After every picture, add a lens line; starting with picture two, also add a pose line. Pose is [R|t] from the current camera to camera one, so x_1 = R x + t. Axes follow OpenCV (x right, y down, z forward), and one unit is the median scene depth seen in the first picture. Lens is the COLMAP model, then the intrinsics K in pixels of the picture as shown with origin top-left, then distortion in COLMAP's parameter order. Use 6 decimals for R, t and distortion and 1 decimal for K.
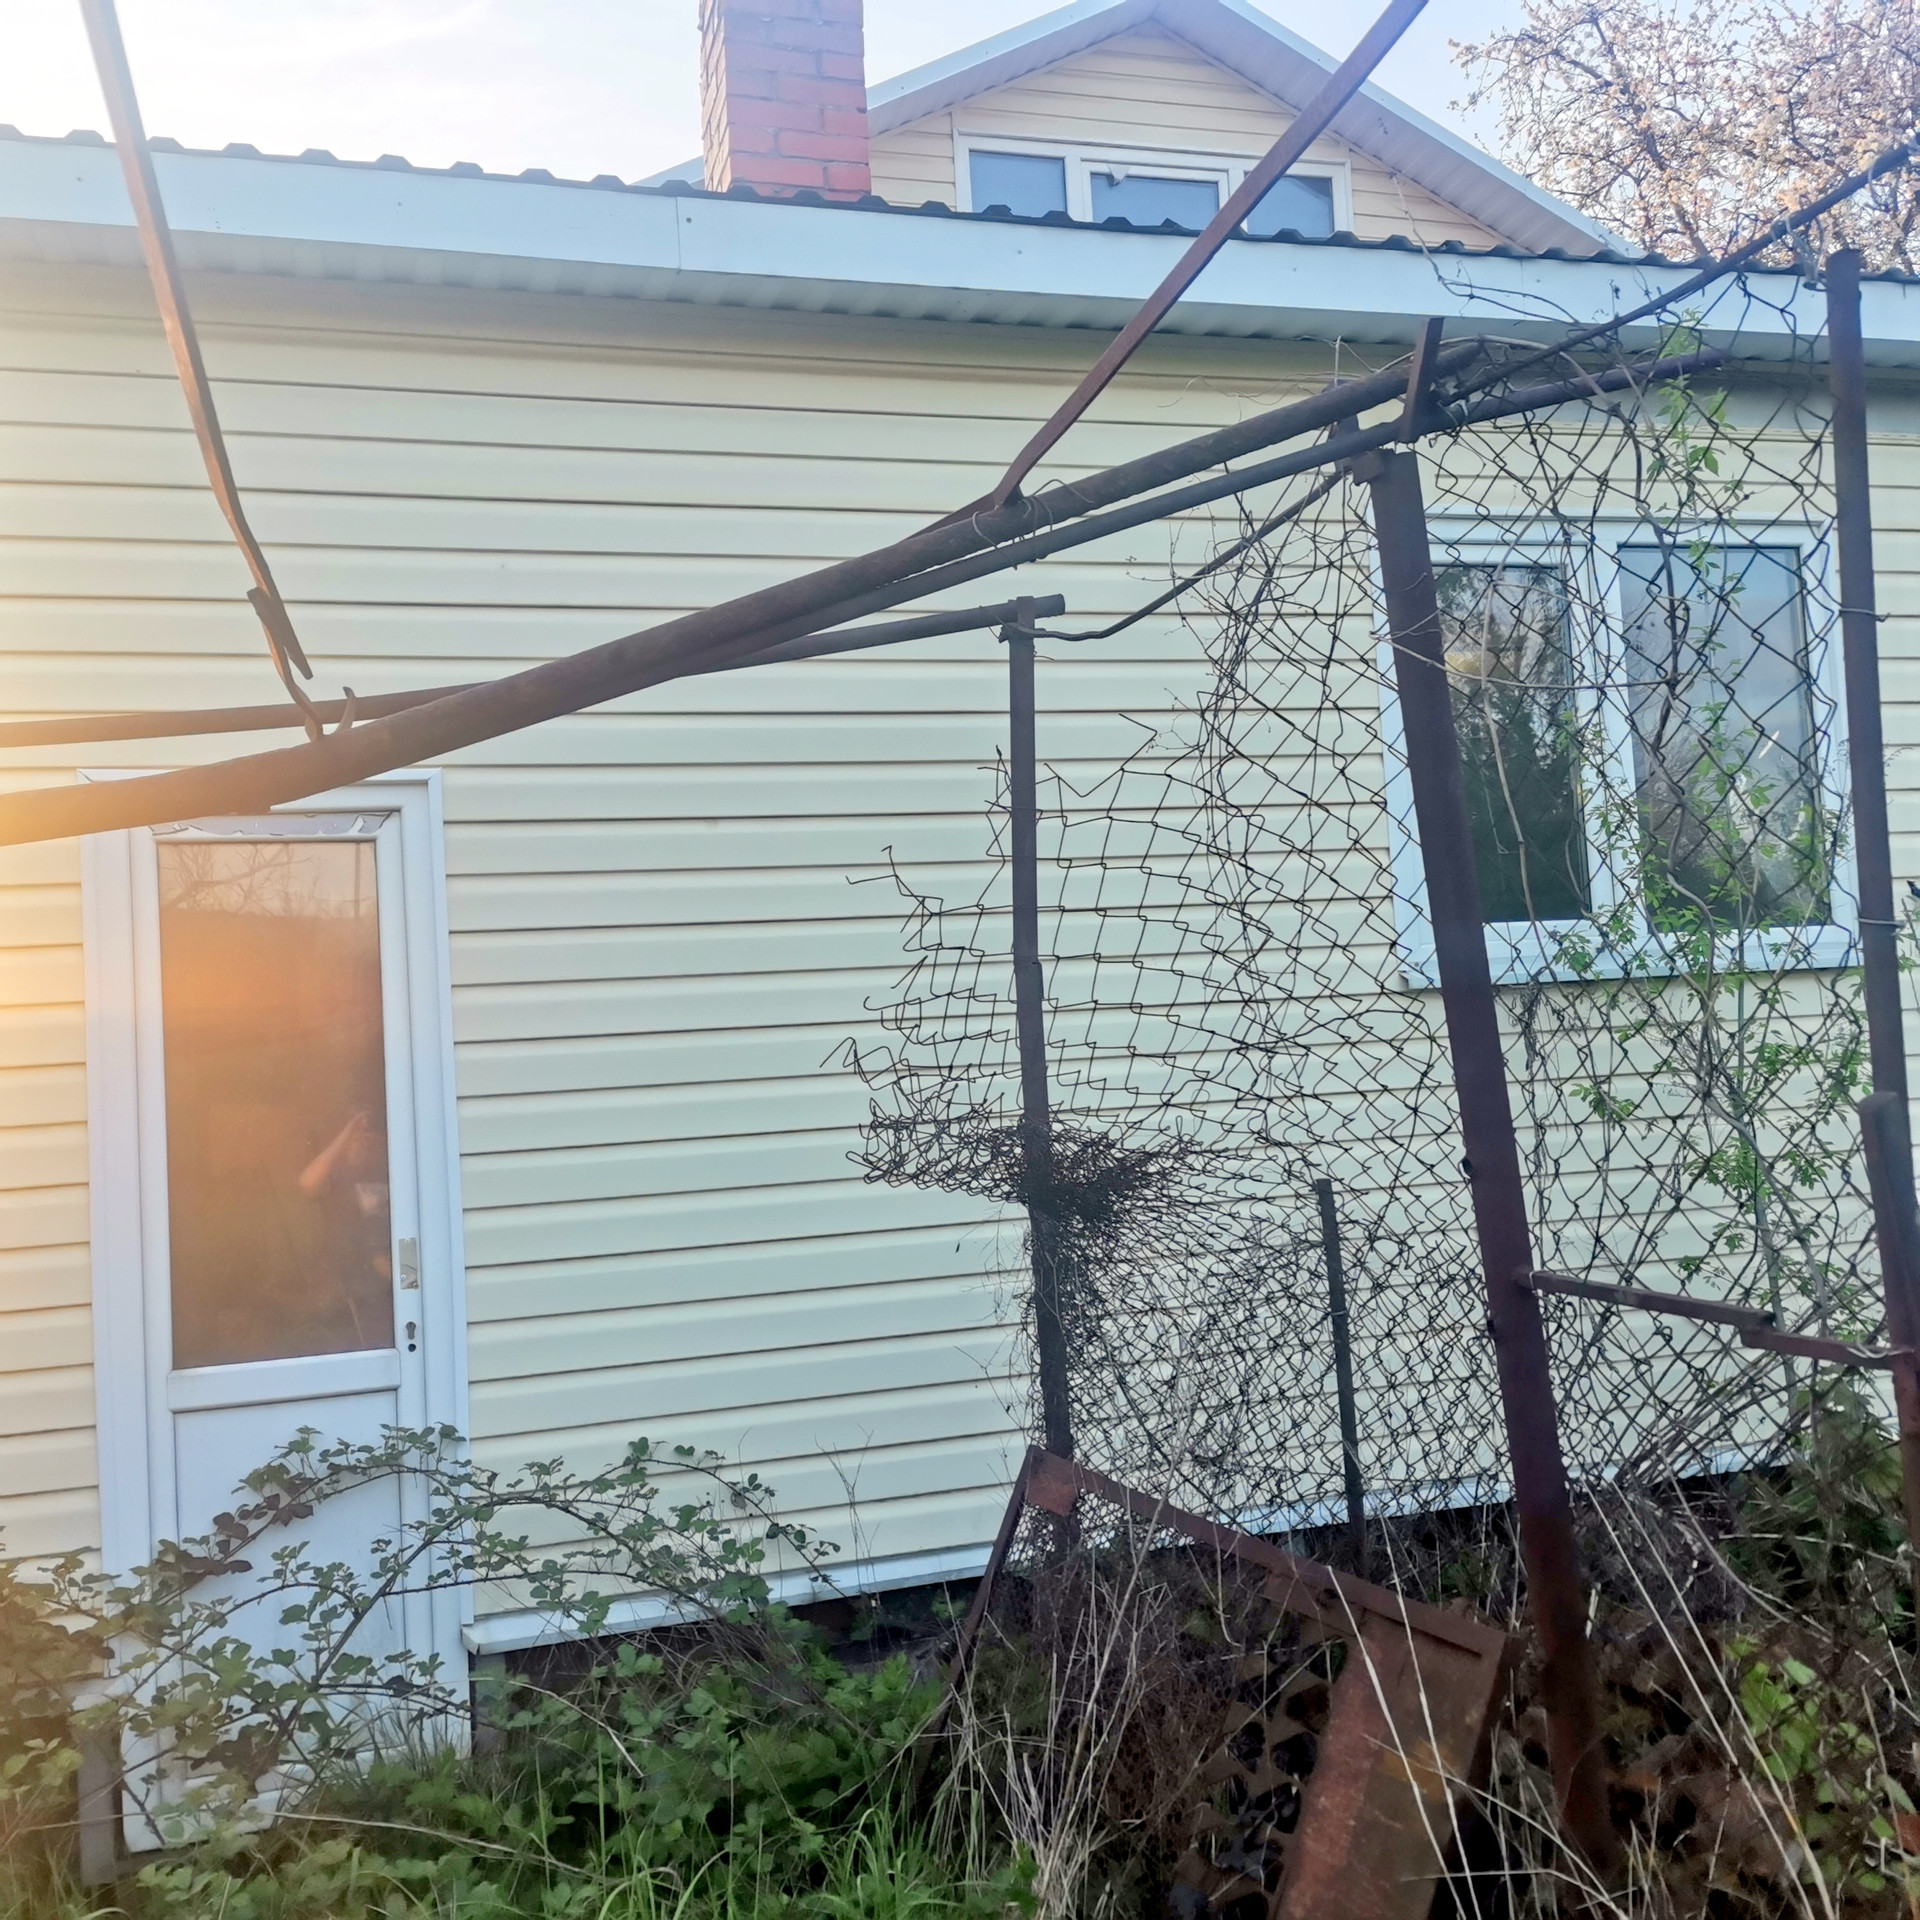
lens RADIAL K [[1907.2, 0, 960.0], [0, 1907.2, 960.0], [0, 0, 1]] dist [0.089174, -0.103305]
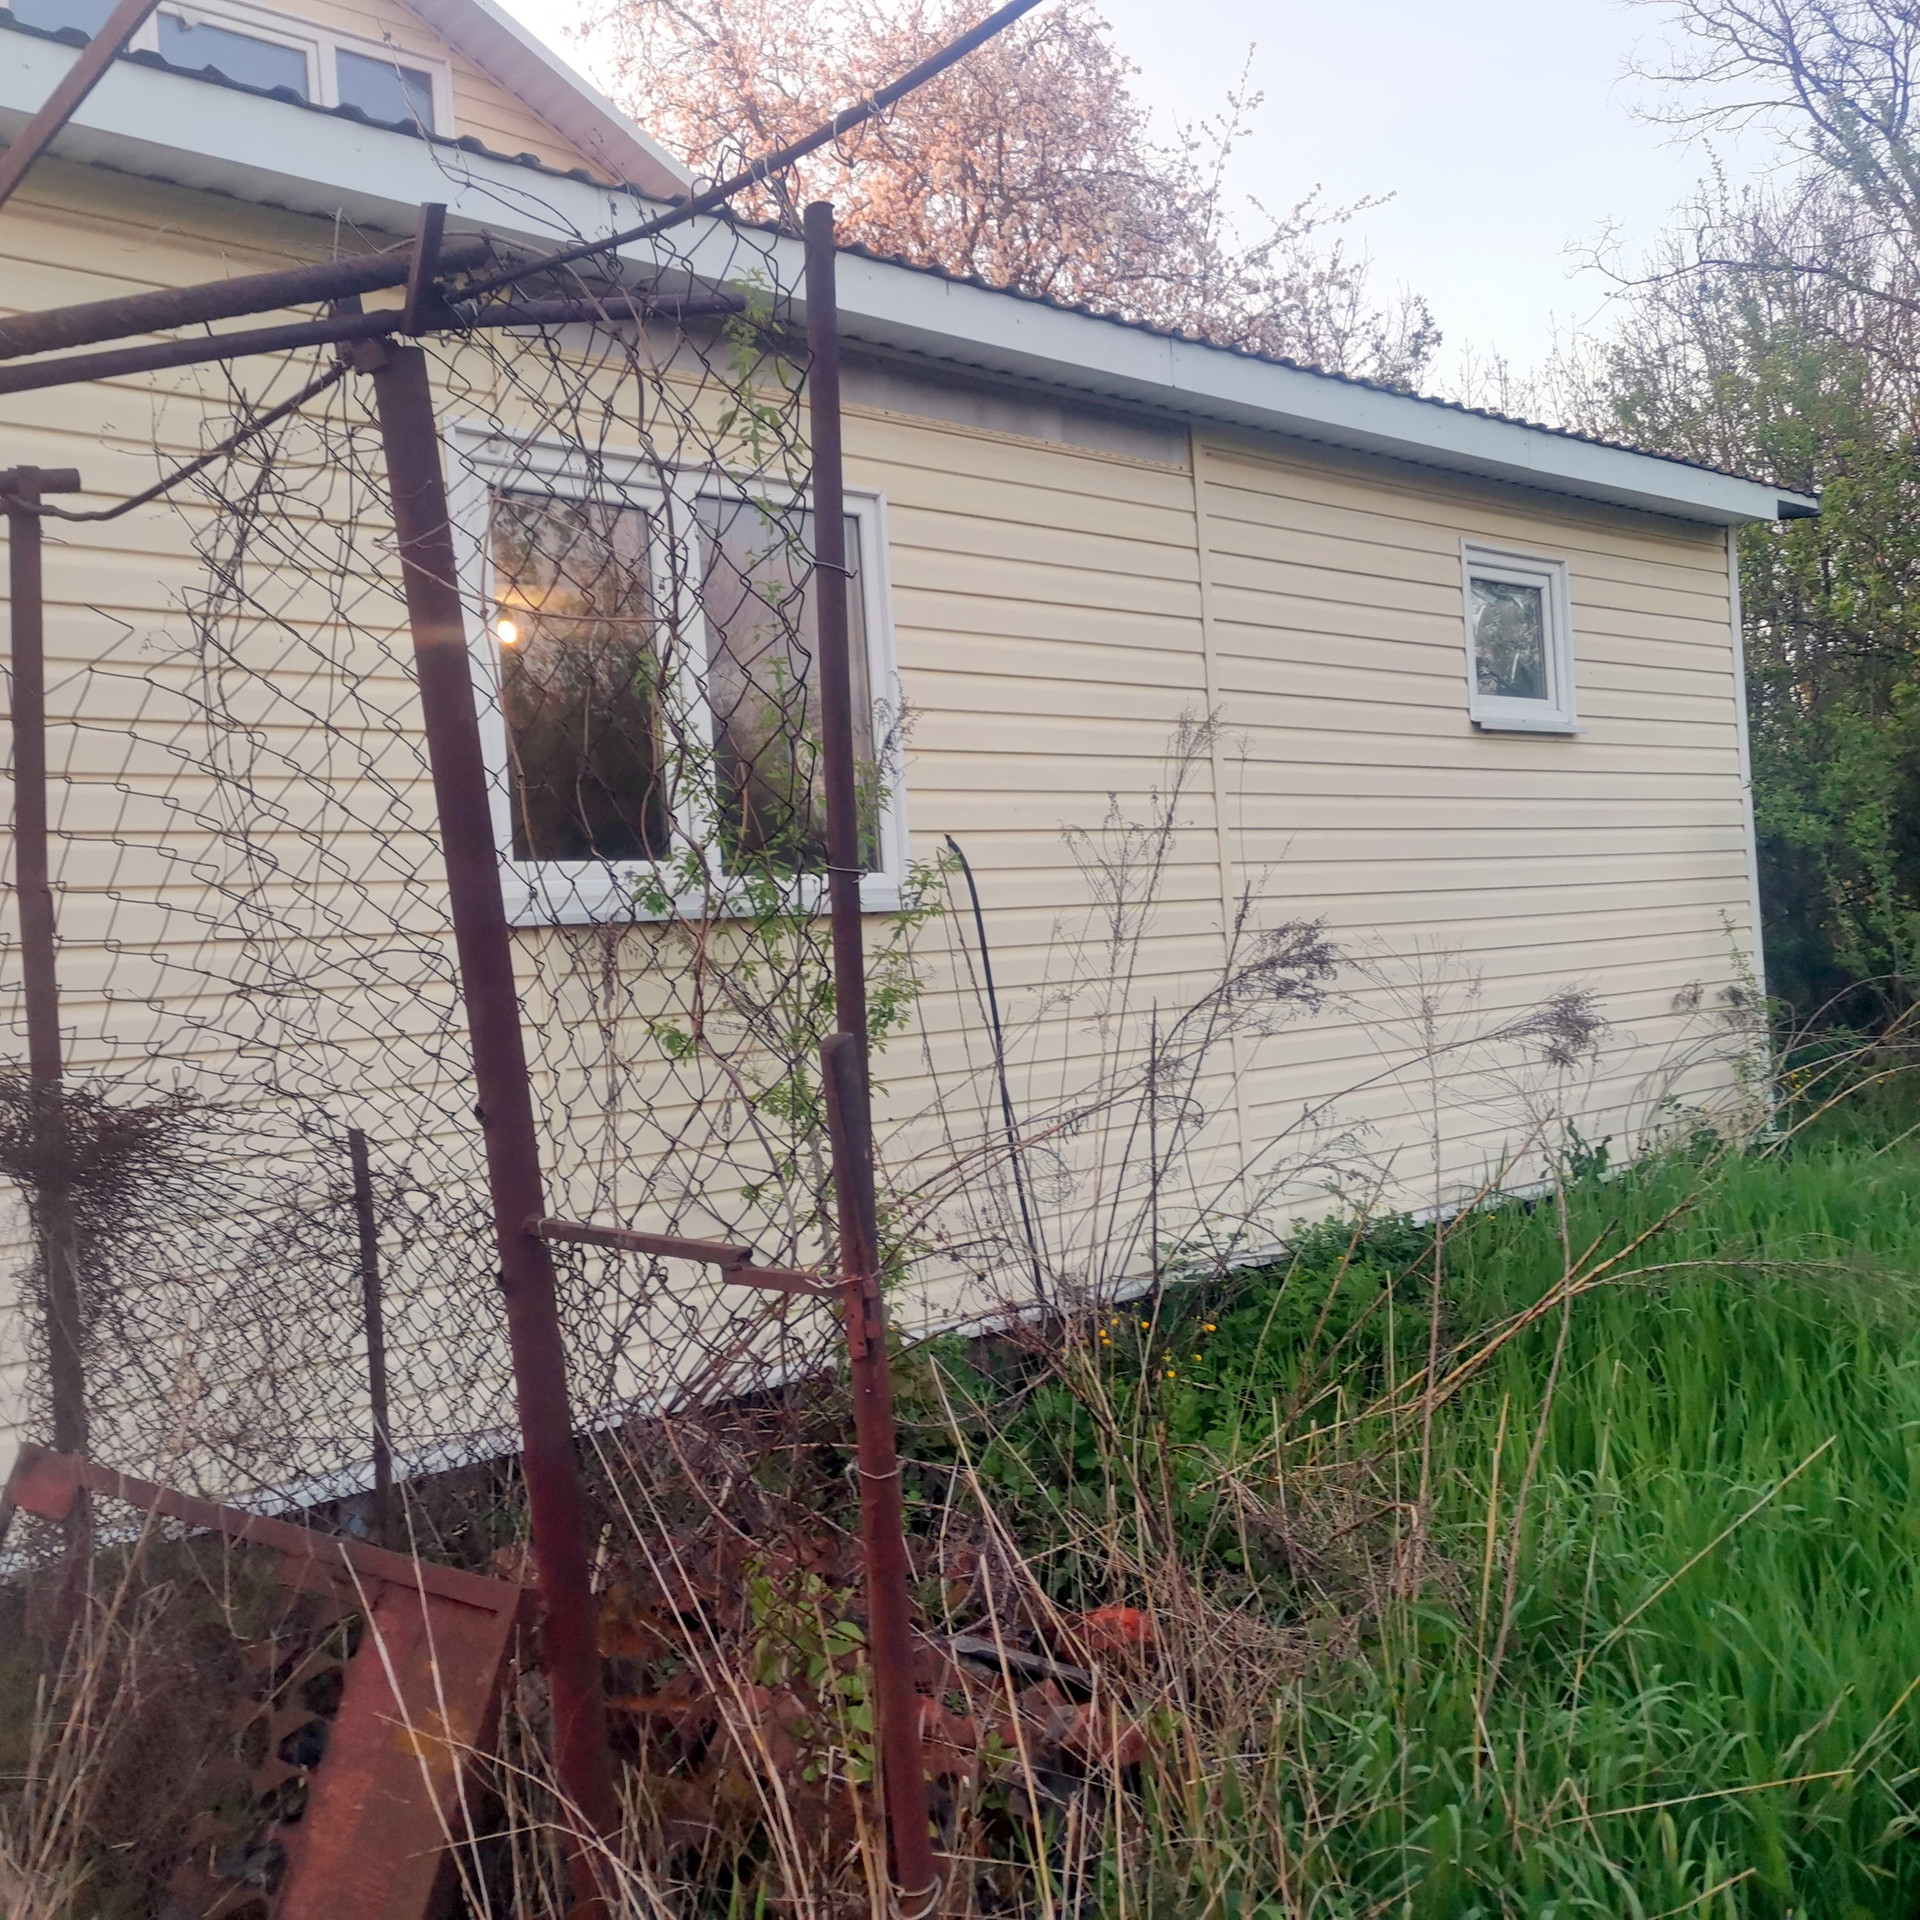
lens RADIAL K [[1903.6, 0, 960.0], [0, 1903.6, 960.0], [0, 0, 1]] dist [0.117287, -0.137960]
pose [[0.901641, 0.003566, 0.432470, 0.055350], [-0.017747, 0.999429, 0.028759, -0.000934], [-0.432121, -0.033605, 0.901189, 0.031040]]
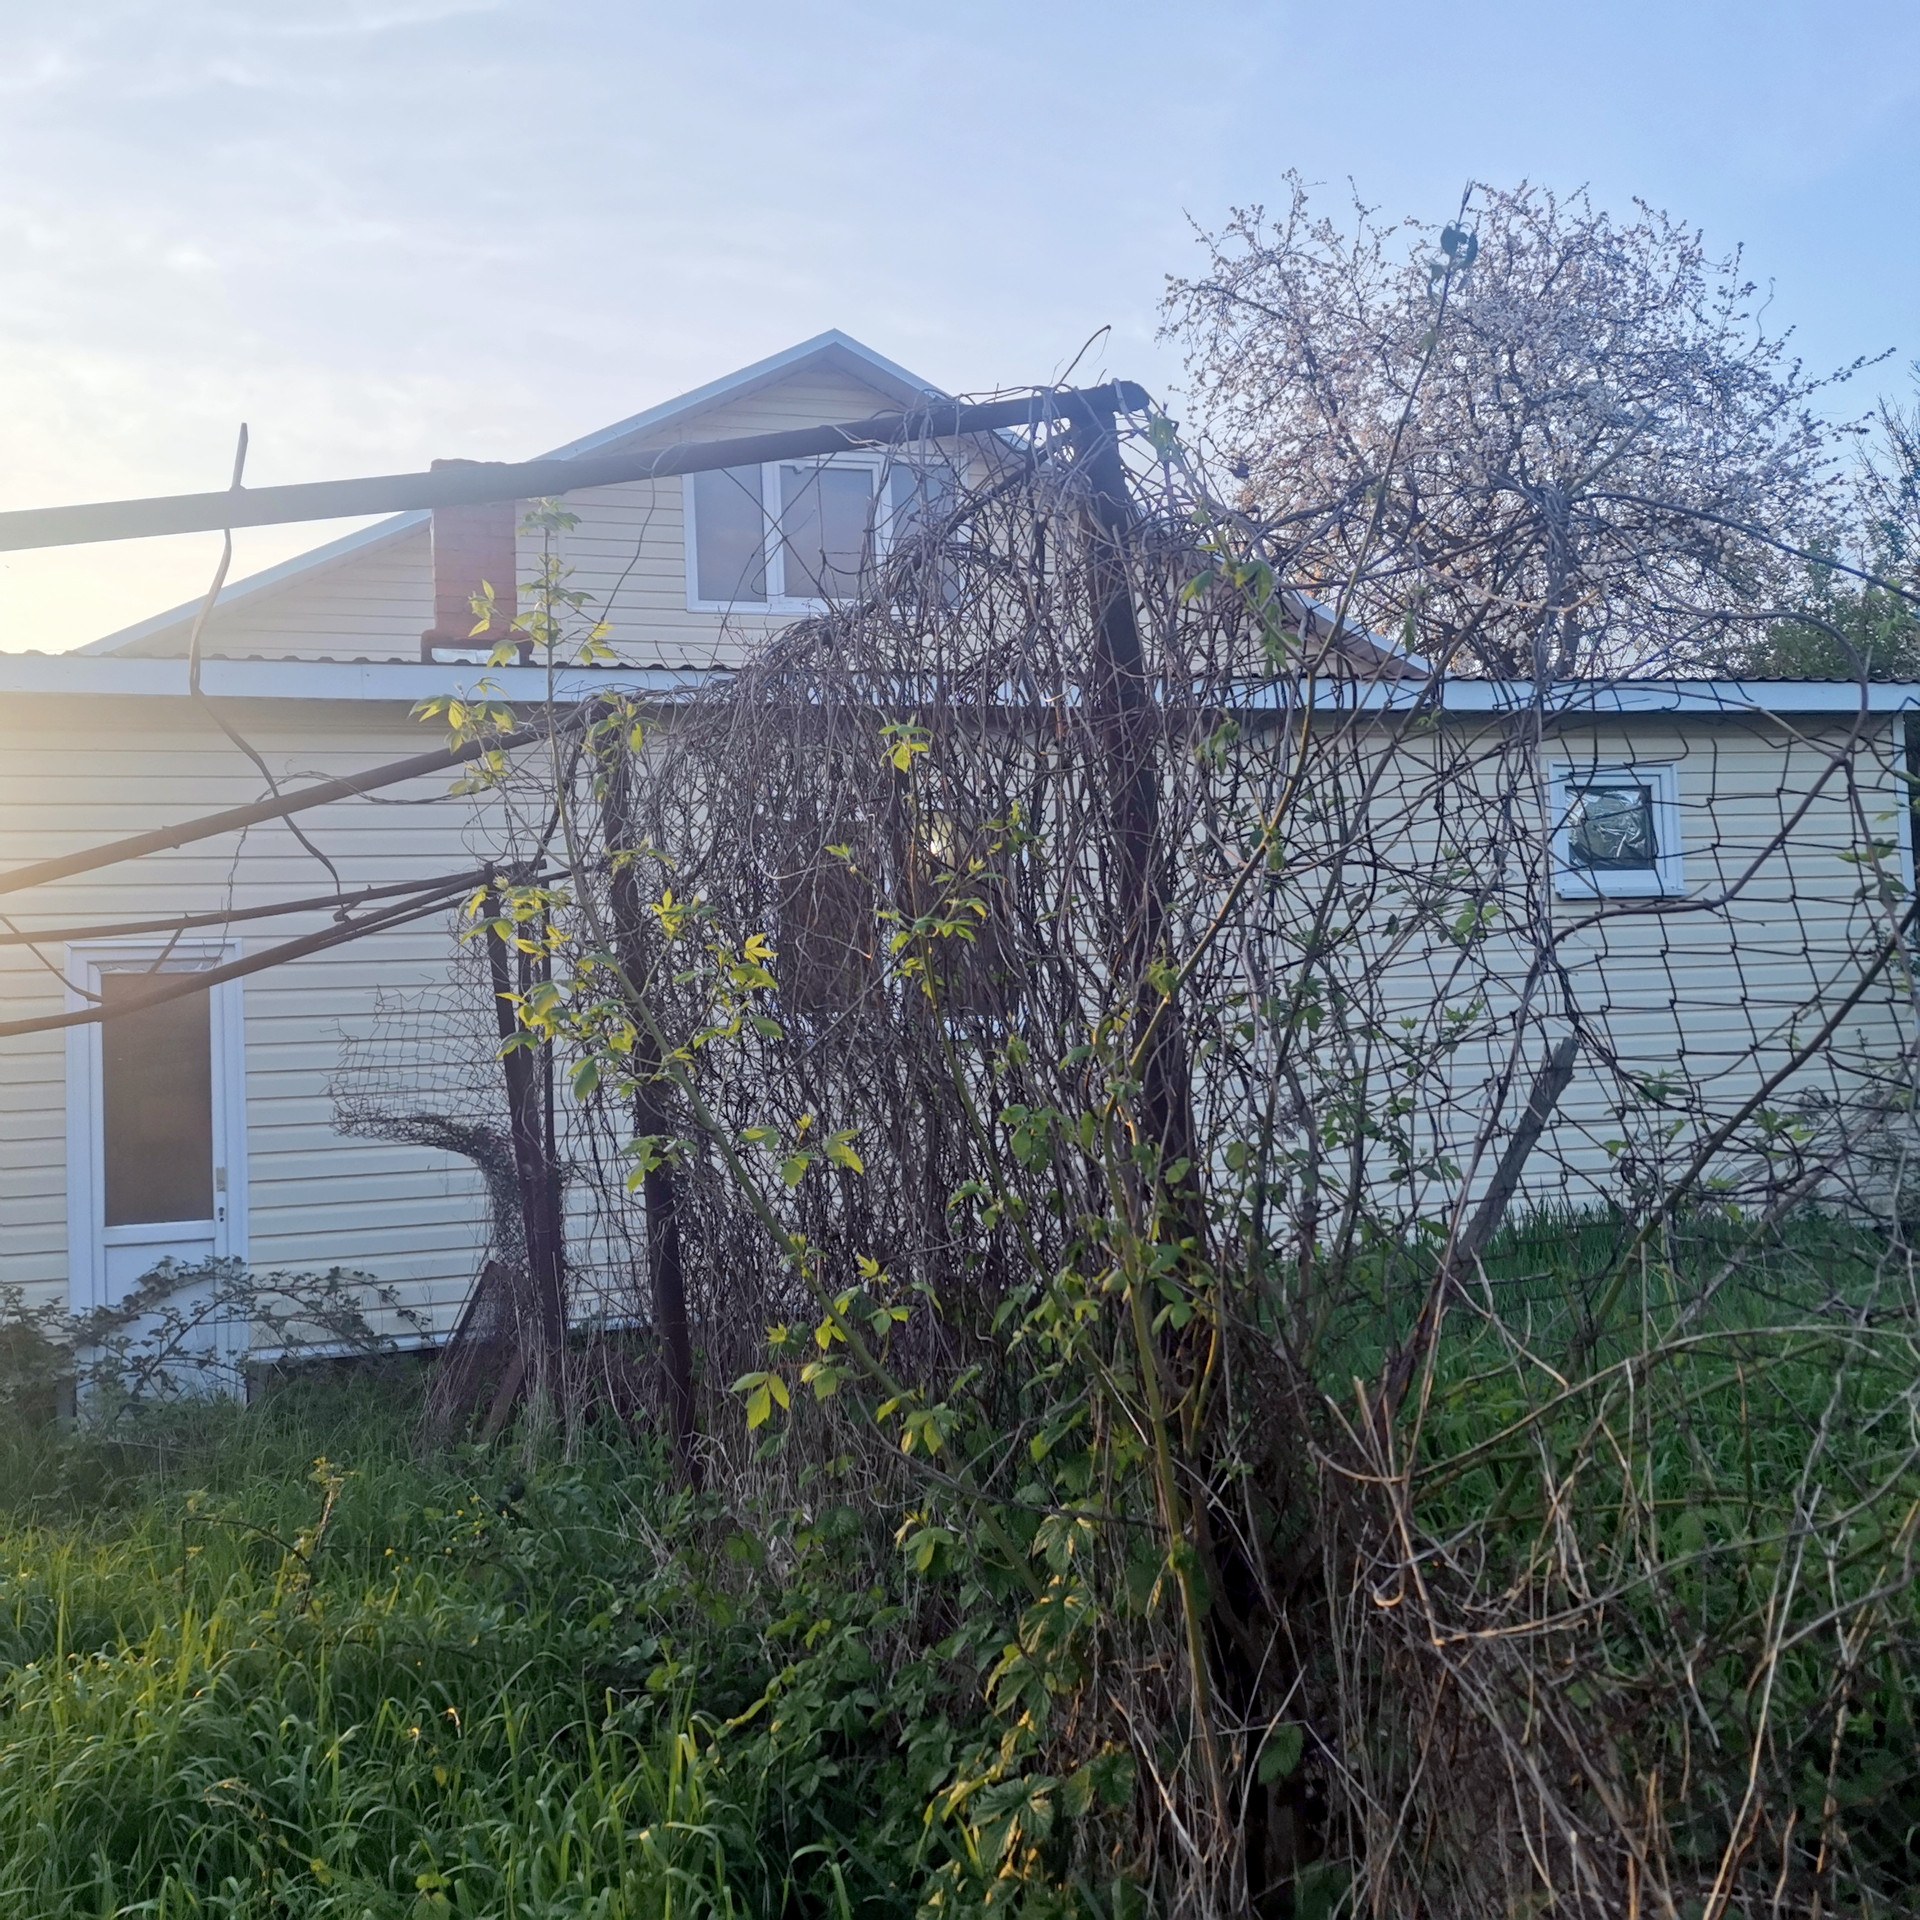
lens RADIAL K [[1907.2, 0, 960.0], [0, 1907.2, 960.0], [0, 0, 1]] dist [0.089174, -0.103305]
pose [[0.999867, 0.014356, -0.007761, 0.820373], [-0.014333, 0.999893, 0.003026, -0.150015], [0.007804, -0.002914, 0.999965, -1.680153]]
